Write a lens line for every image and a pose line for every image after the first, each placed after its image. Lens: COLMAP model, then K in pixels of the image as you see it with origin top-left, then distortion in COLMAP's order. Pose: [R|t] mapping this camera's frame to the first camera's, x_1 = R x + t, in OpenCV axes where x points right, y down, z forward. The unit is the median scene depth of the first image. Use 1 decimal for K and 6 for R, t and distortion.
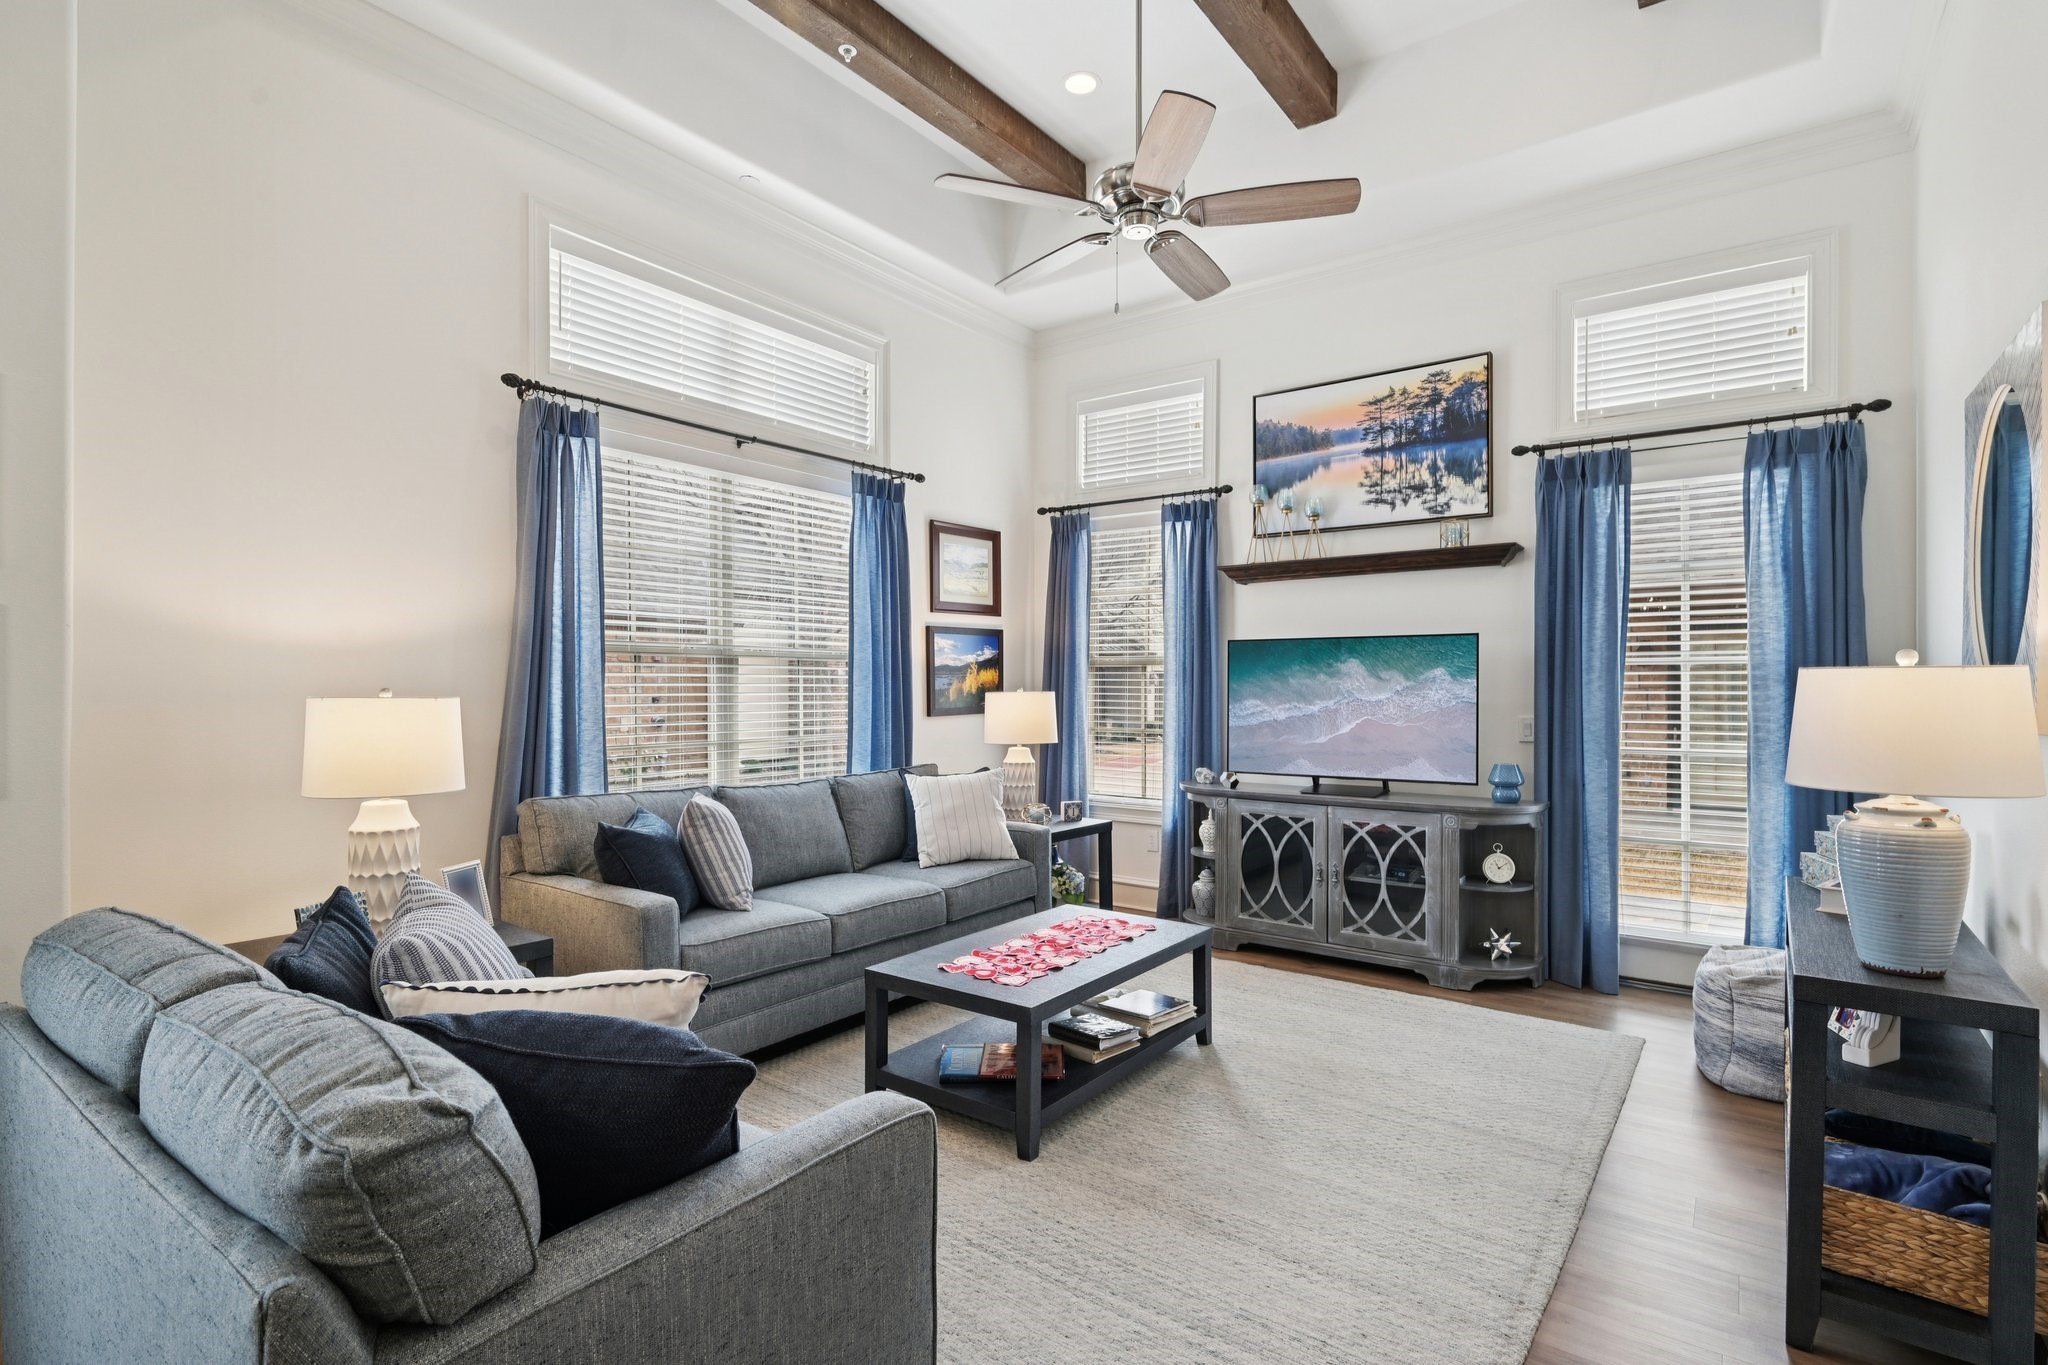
lens RADIAL K [[989.1, 0, 1021.9], [0, 989.1, 687.3], [0, 0, 1]] dist [-0.003966, -0.000154]
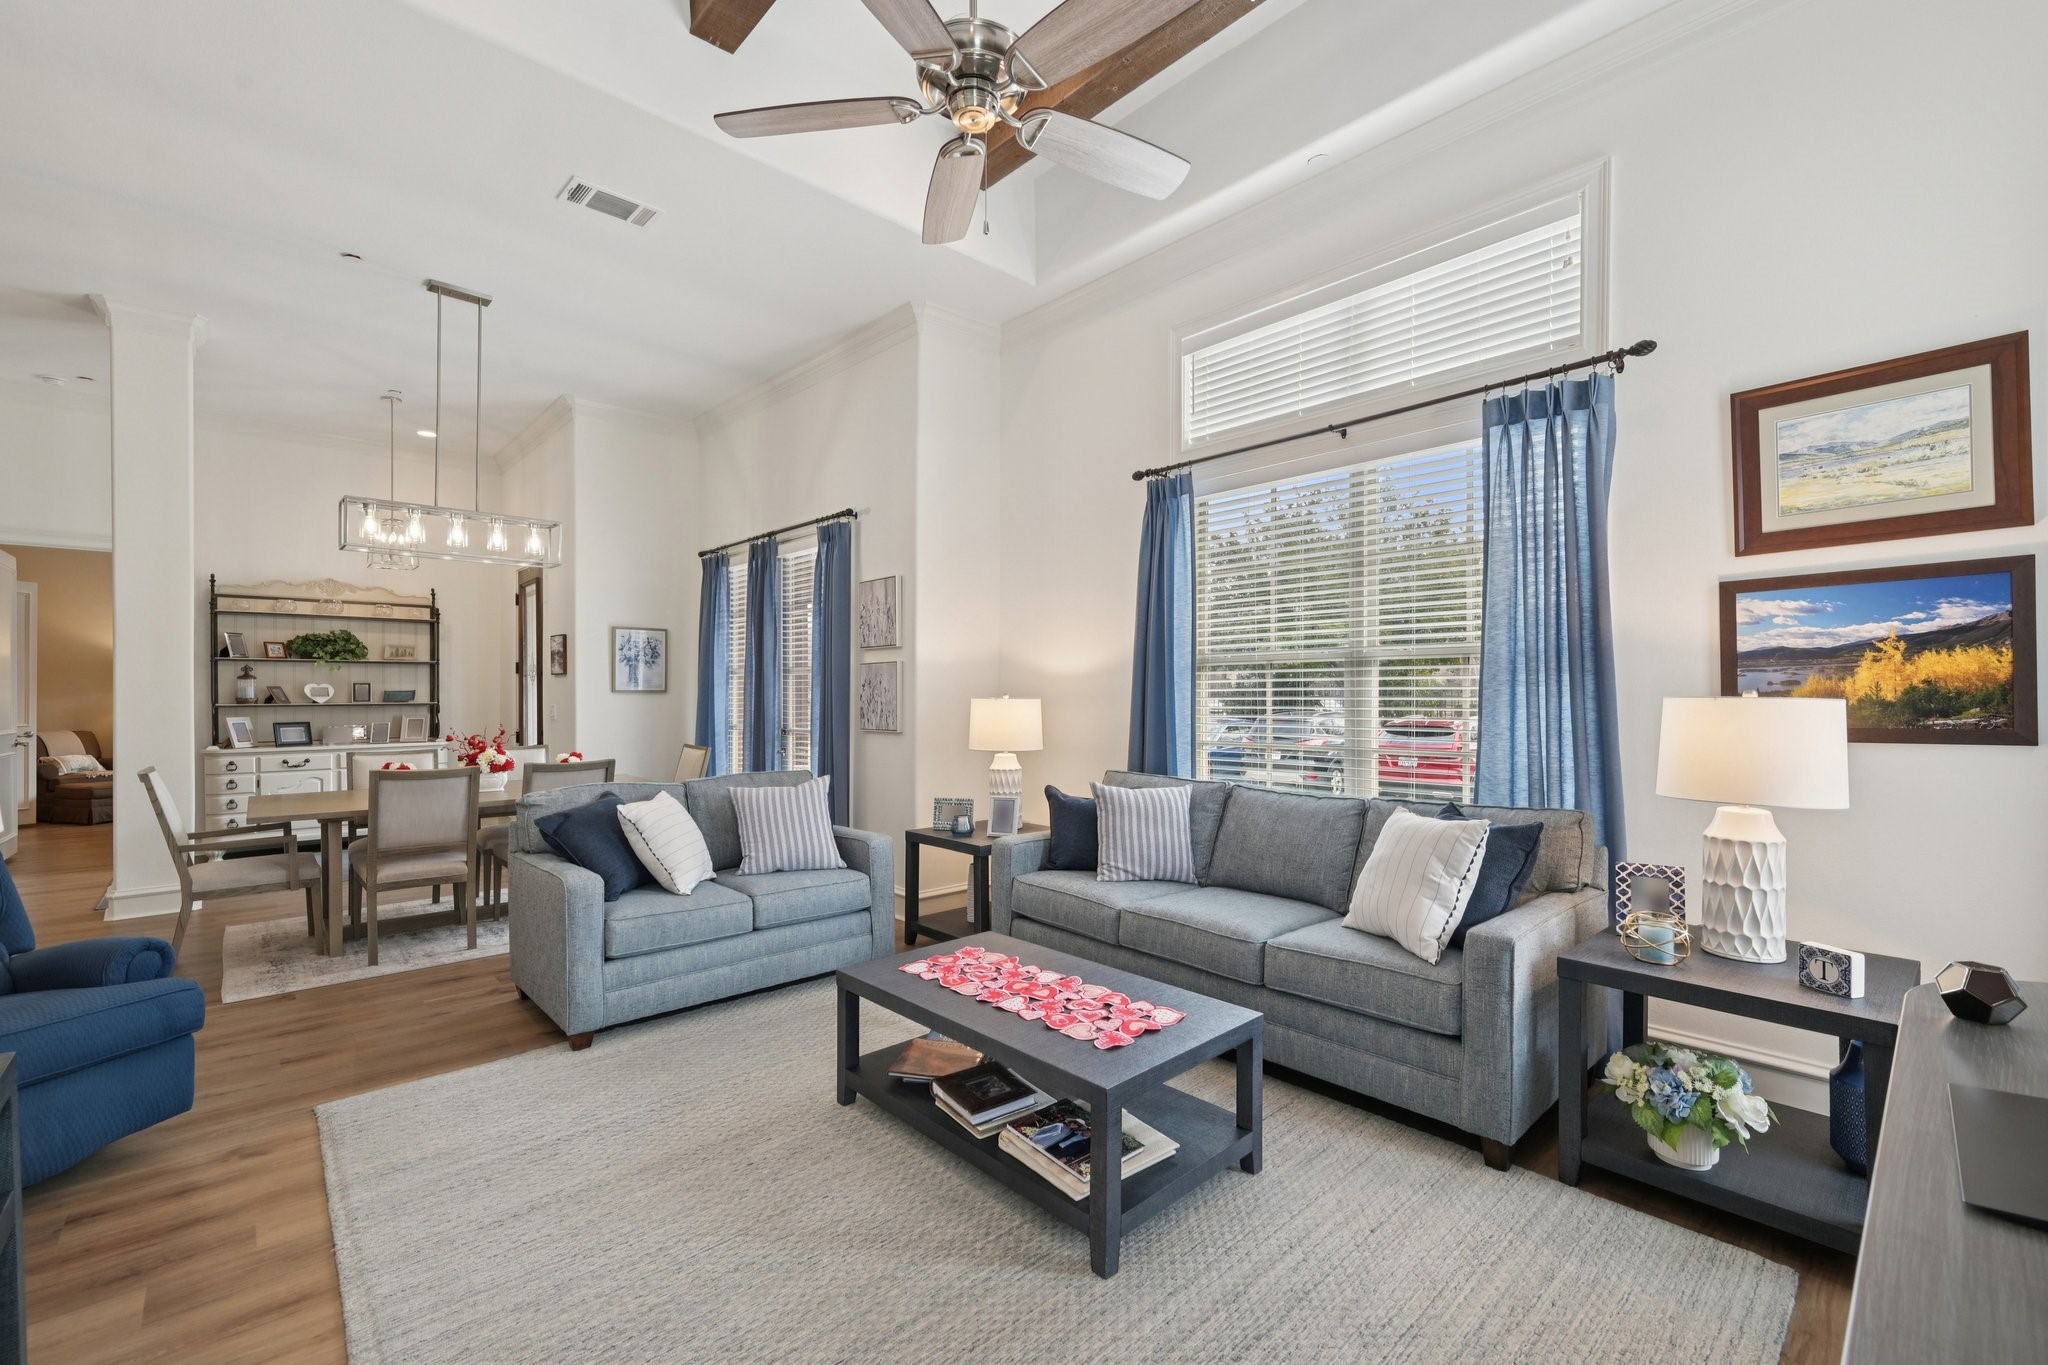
lens RADIAL K [[868.9, 0, 1015.2], [0, 868.9, 688.4], [0, 0, 1]] dist [-0.001888, 0.000125]
pose [[-0.193366, -0.008576, -0.981089, 0.476922], [0.002491, 0.999954, -0.009232, 0.003291], [0.981123, -0.004229, -0.193336, 0.690455]]
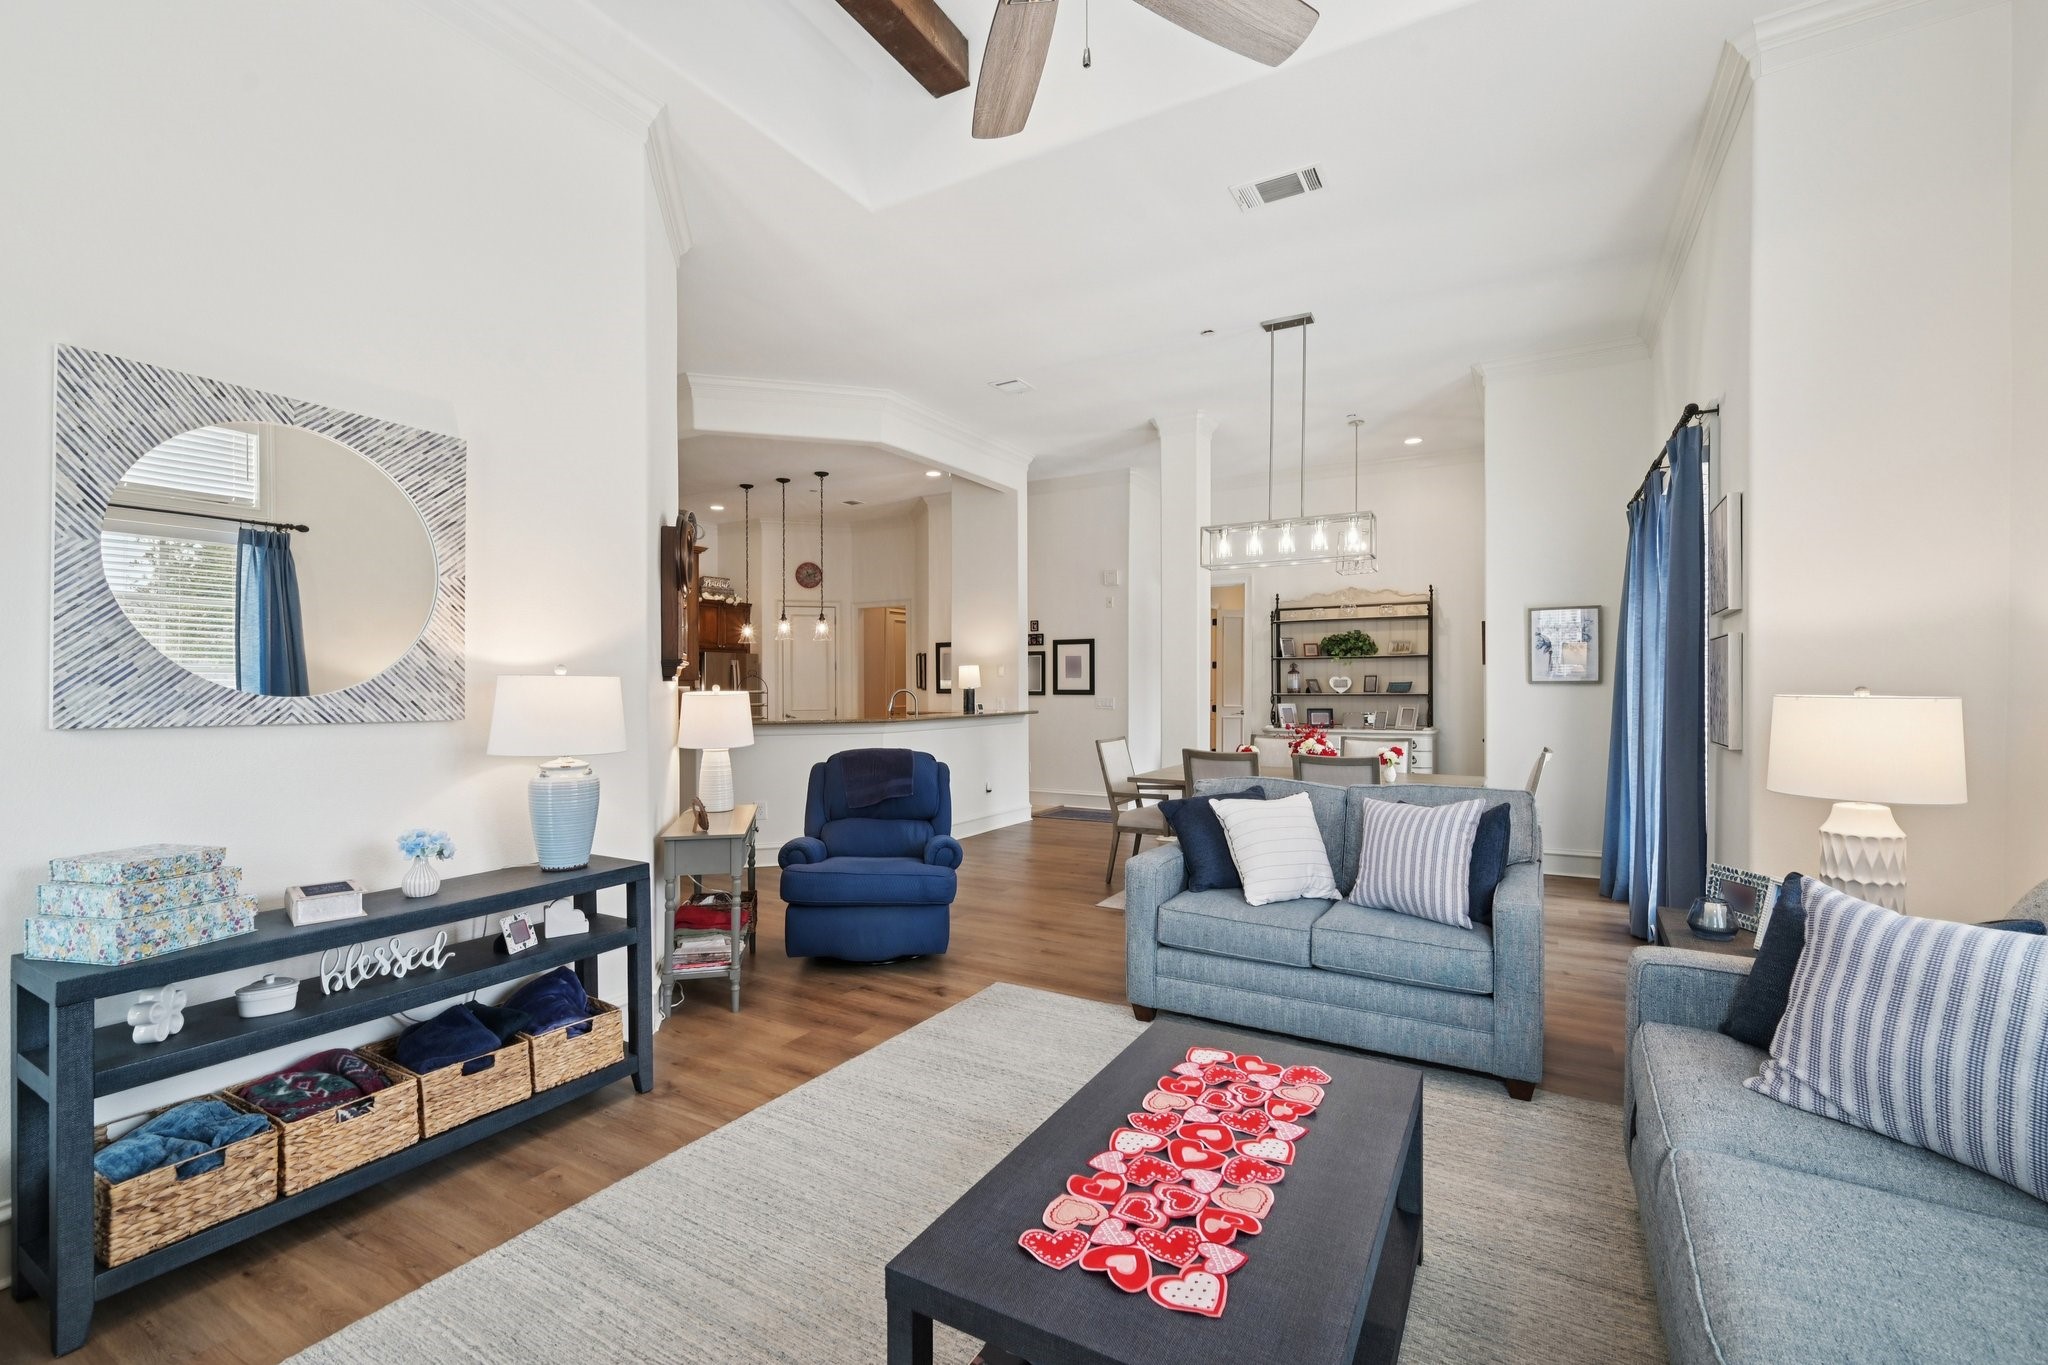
lens RADIAL K [[868.9, 0, 1019.9], [0, 868.9, 684.4], [0, 0, 1]] dist [-0.001888, 0.000125]
pose [[-0.994509, 0.003008, -0.104610, 0.114925], [0.003426, 0.999987, -0.003812, -0.000955], [0.104597, -0.004150, -0.994506, 0.904852]]
